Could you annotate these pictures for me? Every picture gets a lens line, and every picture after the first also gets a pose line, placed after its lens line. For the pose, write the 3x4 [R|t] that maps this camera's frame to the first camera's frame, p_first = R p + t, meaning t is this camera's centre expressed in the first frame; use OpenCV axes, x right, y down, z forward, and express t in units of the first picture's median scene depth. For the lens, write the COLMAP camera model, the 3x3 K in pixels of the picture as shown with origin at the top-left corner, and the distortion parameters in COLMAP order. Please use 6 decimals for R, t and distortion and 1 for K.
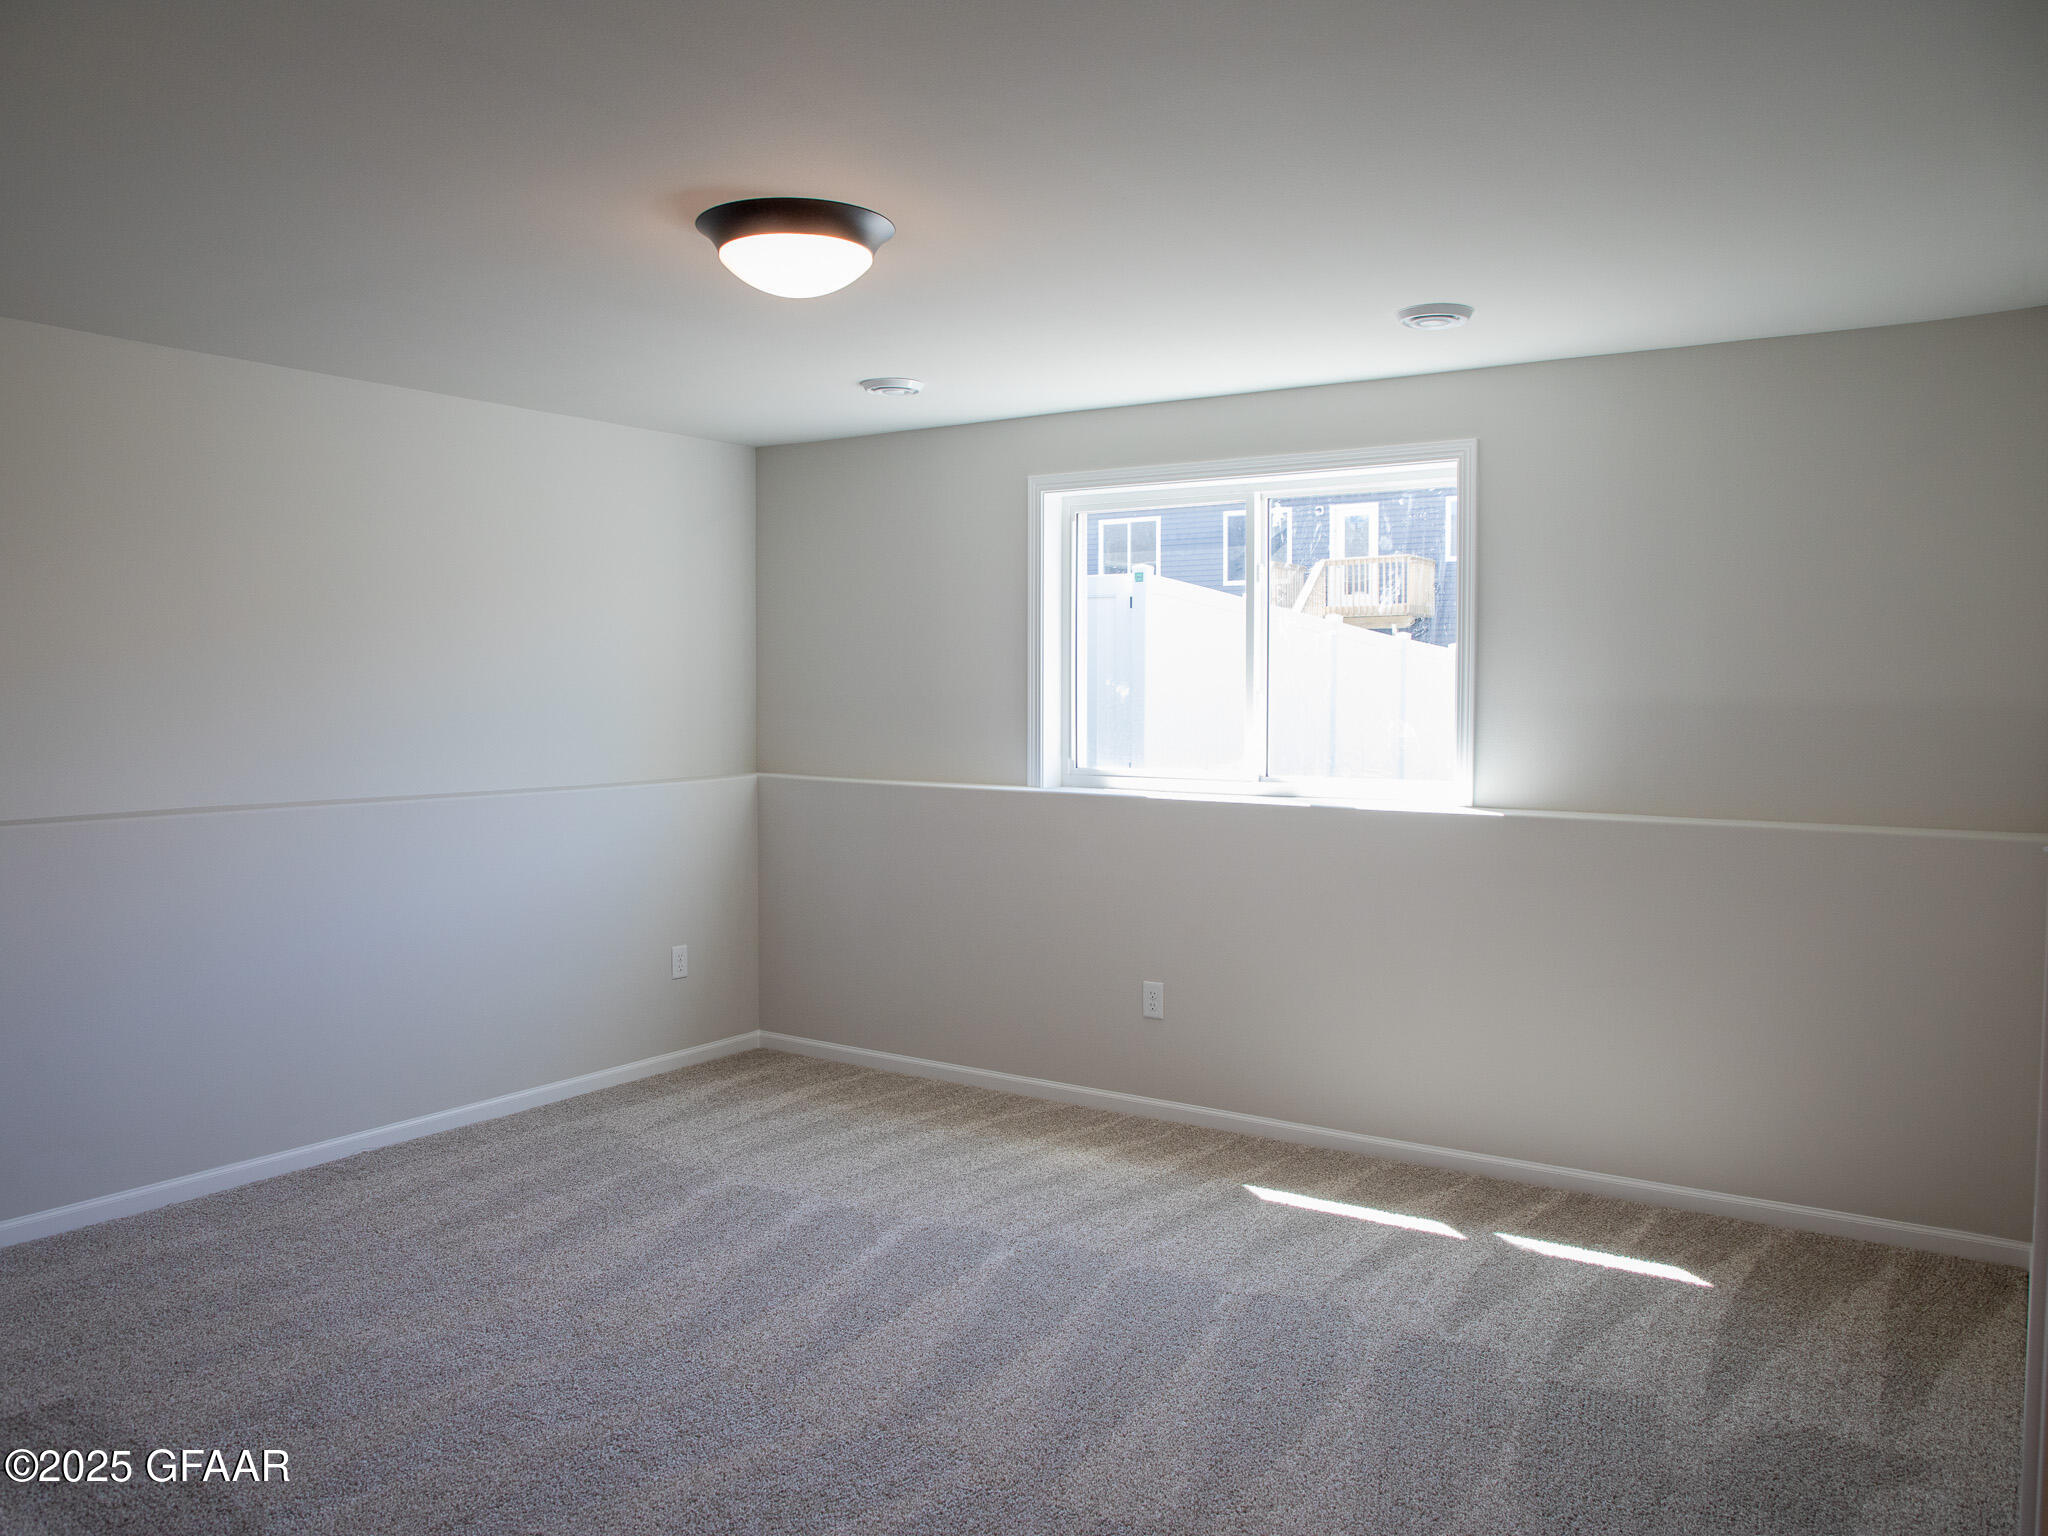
lens RADIAL K [[1582.5, 0, 1023.5], [0, 1582.5, 759.7], [0, 0, 1]] dist [-0.077315, 0.037944]
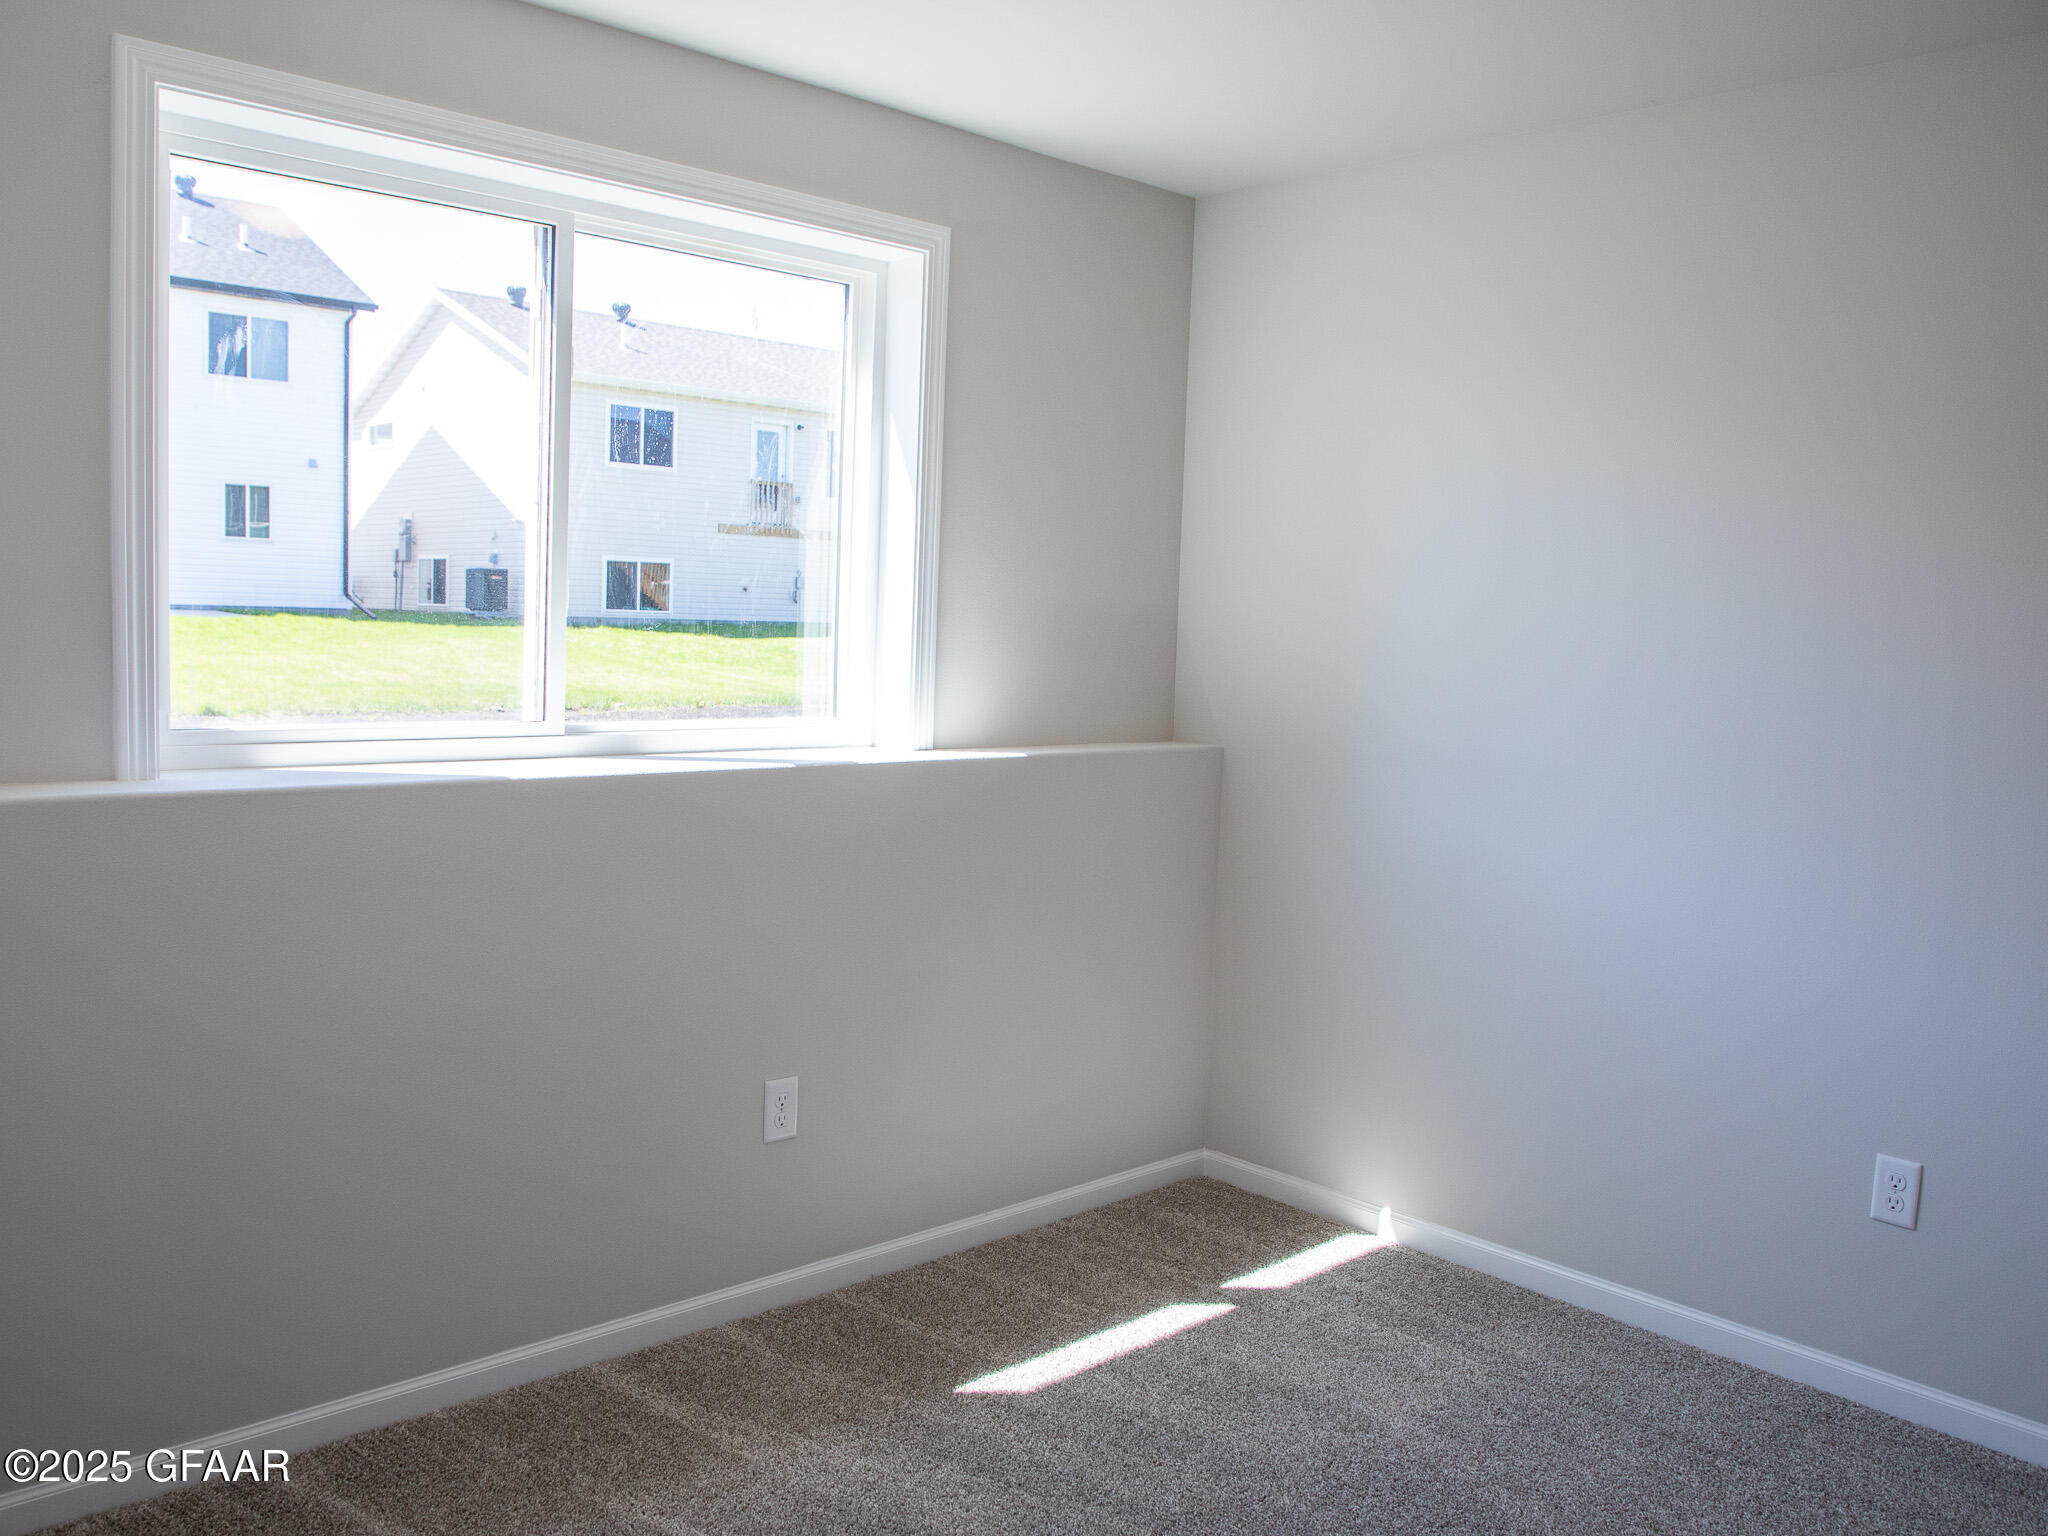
lens RADIAL K [[1582.5, 0, 1023.5], [0, 1582.5, 759.7], [0, 0, 1]] dist [-0.077315, 0.037944]
pose [[0.235642, -0.061370, 0.969900, -0.397184], [0.037691, 0.997830, 0.053980, -0.002119], [-0.971109, 0.023837, 0.237444, 0.781827]]
